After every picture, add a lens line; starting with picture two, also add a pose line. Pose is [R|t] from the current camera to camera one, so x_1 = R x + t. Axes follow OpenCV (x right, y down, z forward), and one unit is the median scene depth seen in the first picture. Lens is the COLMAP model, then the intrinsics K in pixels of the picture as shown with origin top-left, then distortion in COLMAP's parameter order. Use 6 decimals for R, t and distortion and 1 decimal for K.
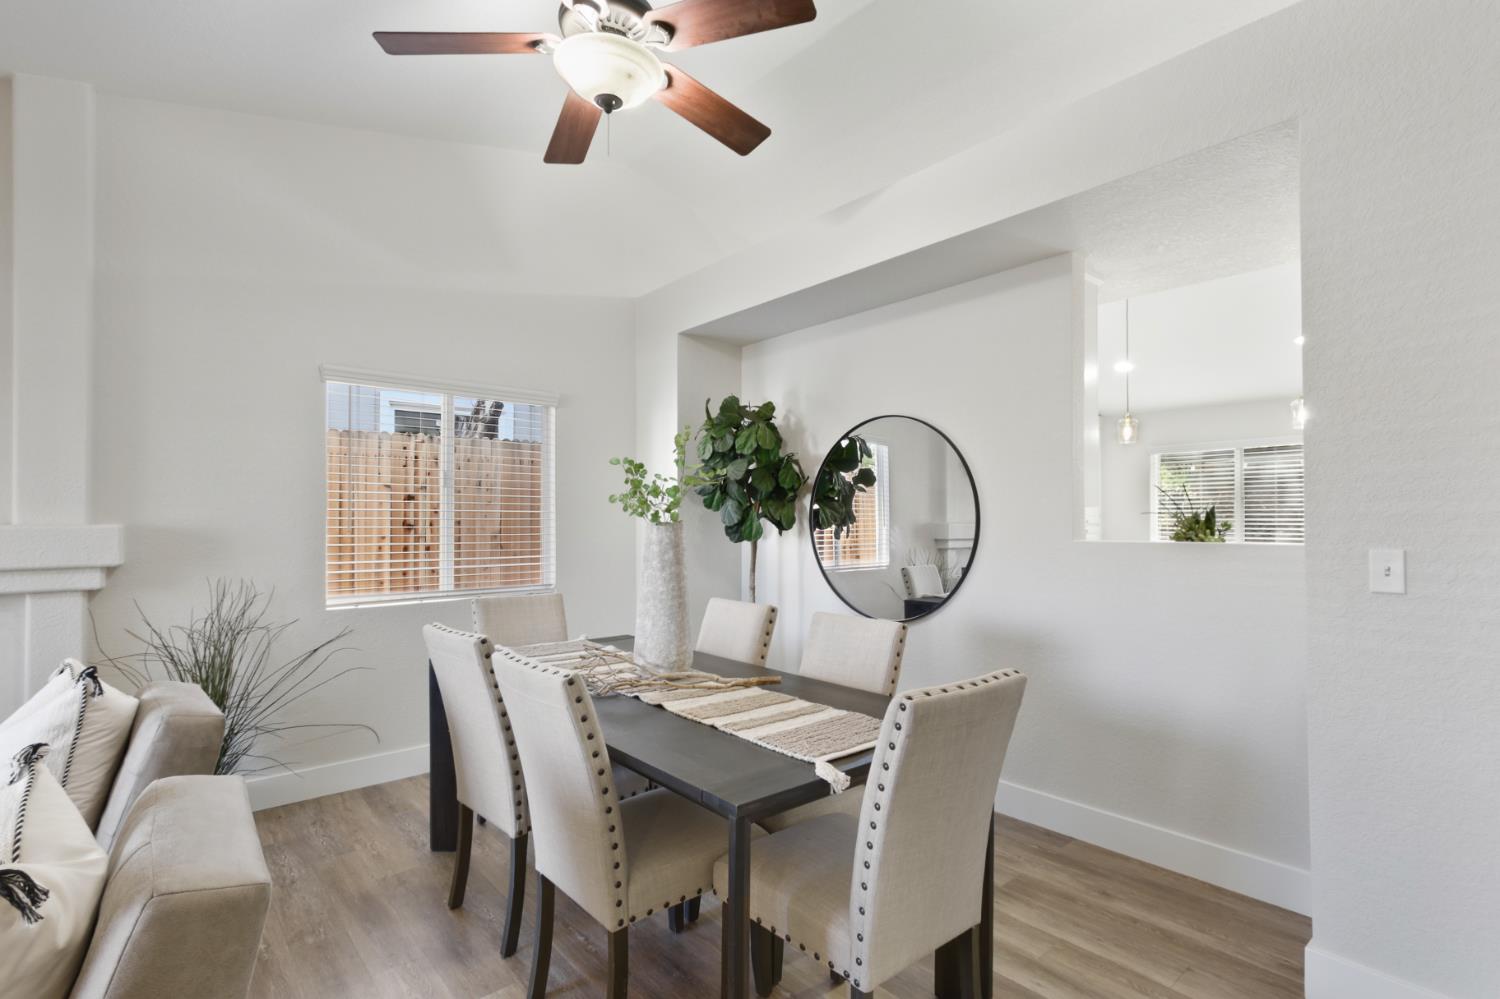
lens RADIAL K [[714.3, 0, 747.2], [0, 714.3, 506.5], [0, 0, 1]] dist [-0.001287, -0.000112]
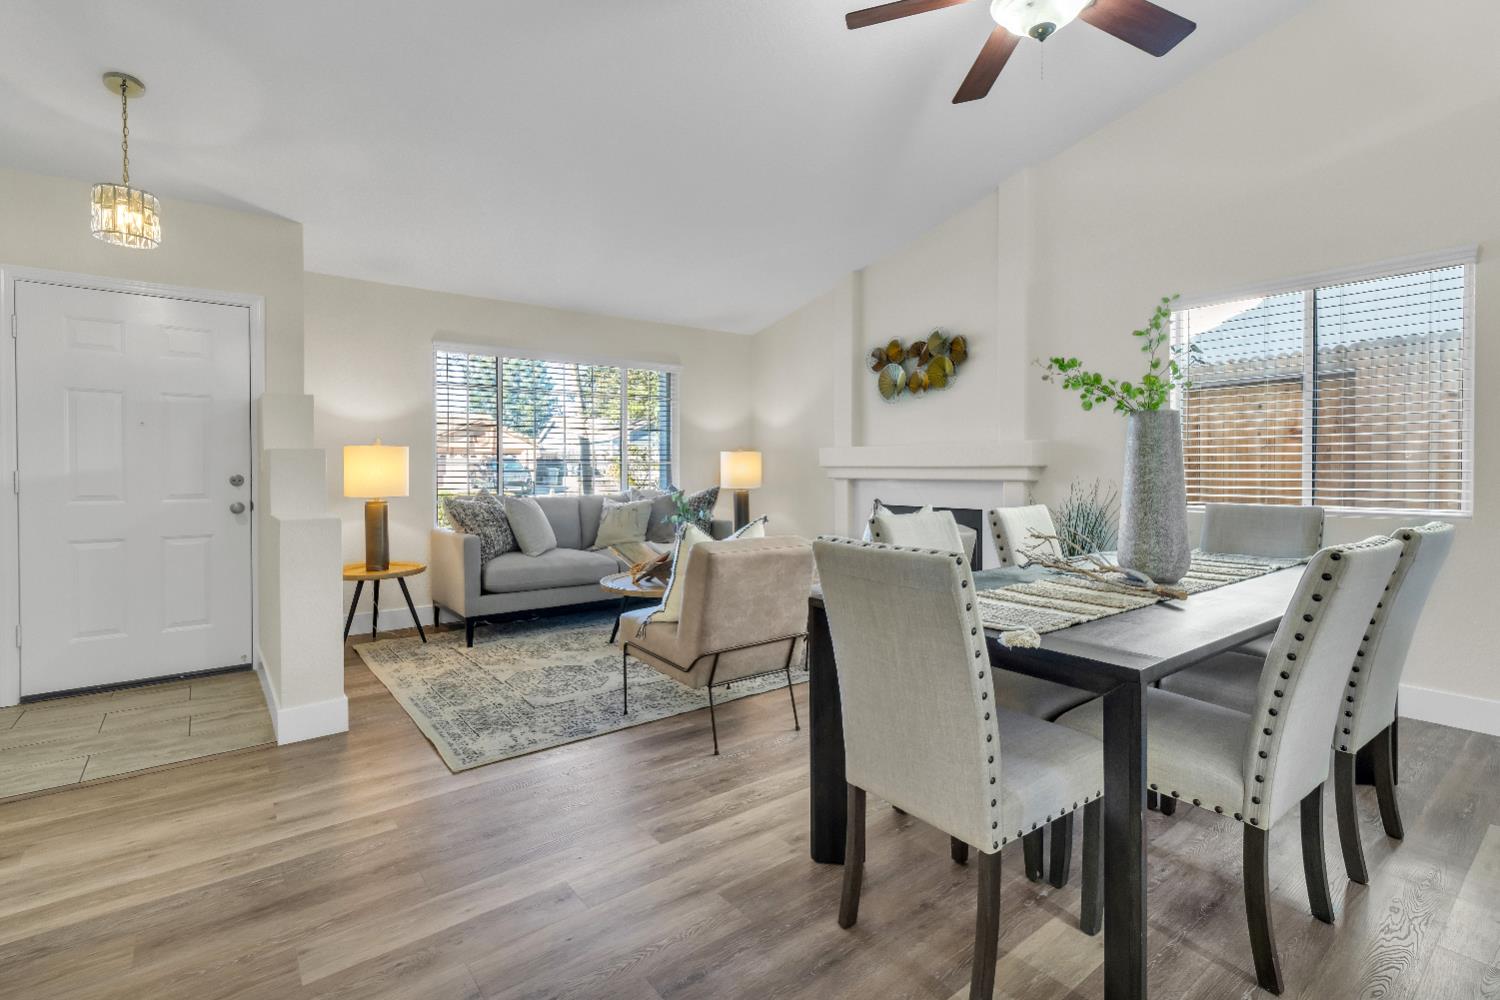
lens RADIAL K [[693.0, 0, 753.6], [0, 693.0, 471.1], [0, 0, 1]] dist [0.000472, 0.000581]
pose [[-0.048939, 0.008294, -0.998767, 0.516941], [0.025822, 0.999642, 0.007036, 0.051406], [0.998468, -0.025446, -0.049136, 0.346048]]
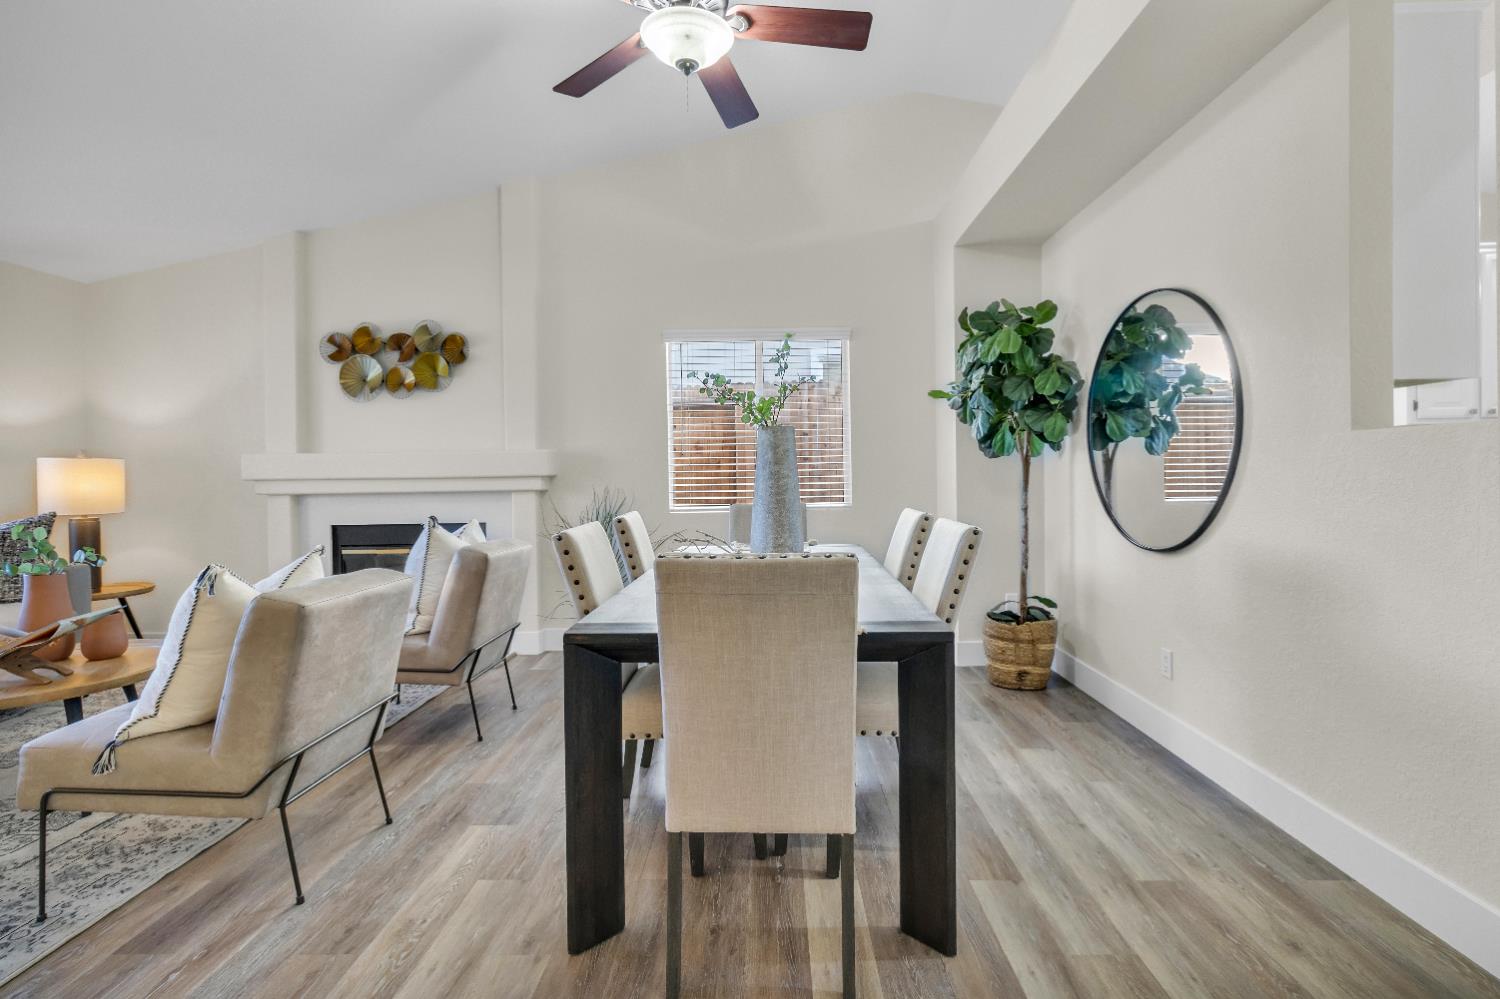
lens RADIAL K [[693.0, 0, 753.6], [0, 693.0, 470.6], [0, 0, 1]] dist [0.000472, 0.000581]
pose [[0.743432, -0.009701, -0.668741, 0.367964], [0.026255, 0.999547, 0.014687, 0.046968], [0.668296, -0.028477, 0.743350, 0.122729]]
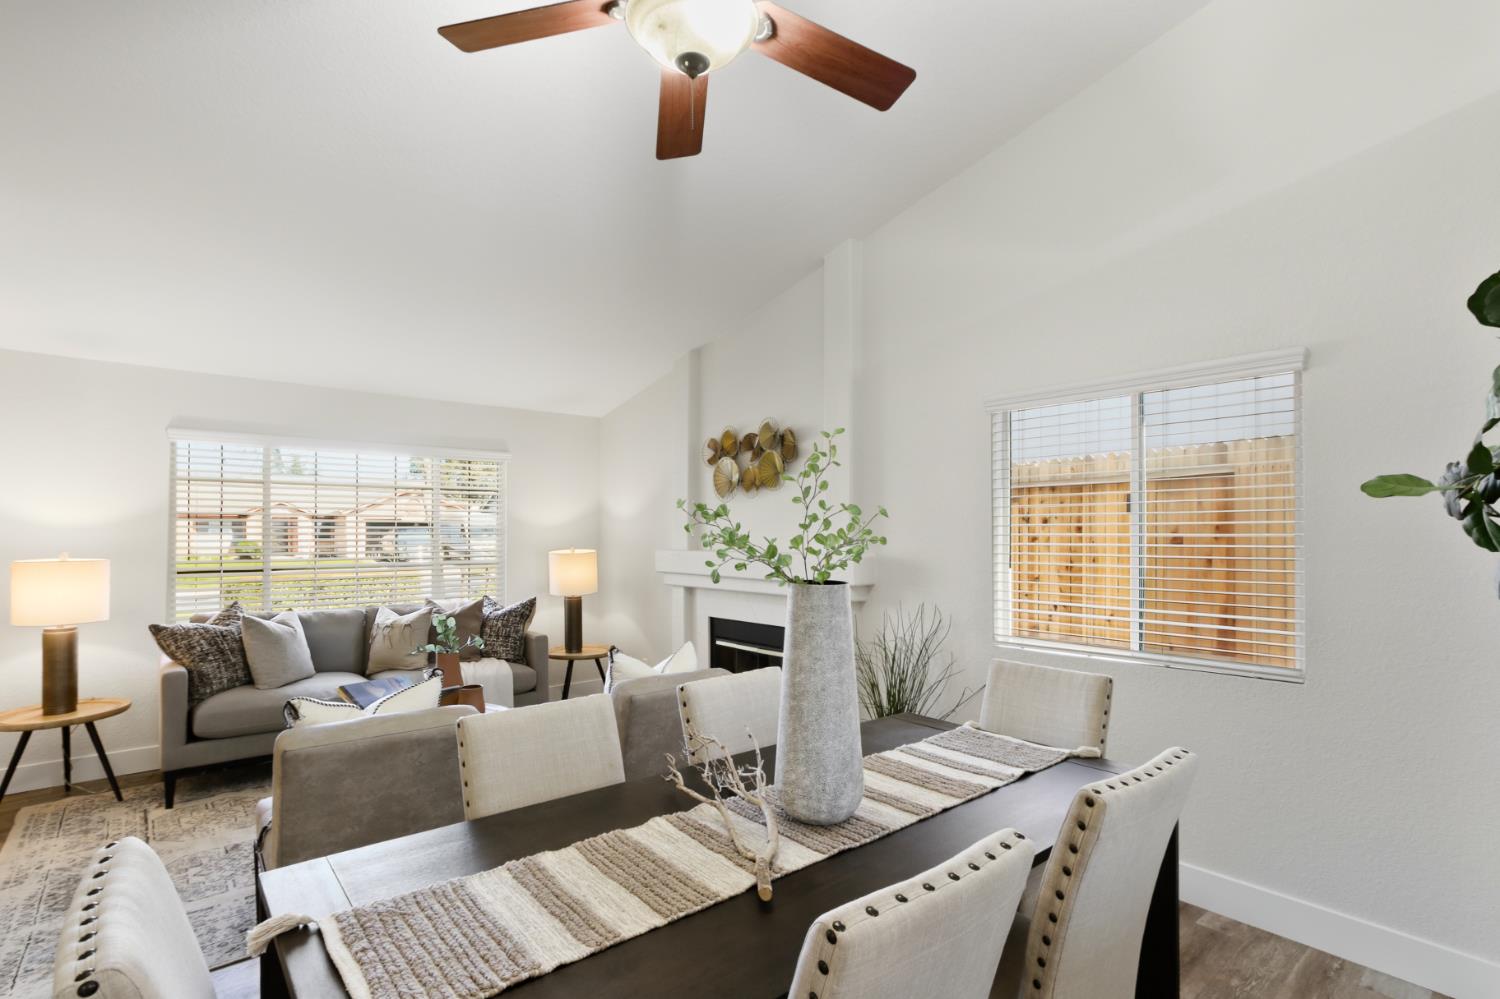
lens RADIAL K [[718.4, 0, 743.8], [0, 718.4, 522.3], [0, 0, 1]] dist [0.001887, 0.000112]
pose [[-0.010269, -0.012597, -0.999868, 0.362890], [0.022938, 0.999655, -0.012830, -0.018501], [0.999684, -0.023067, -0.009976, 0.612288]]
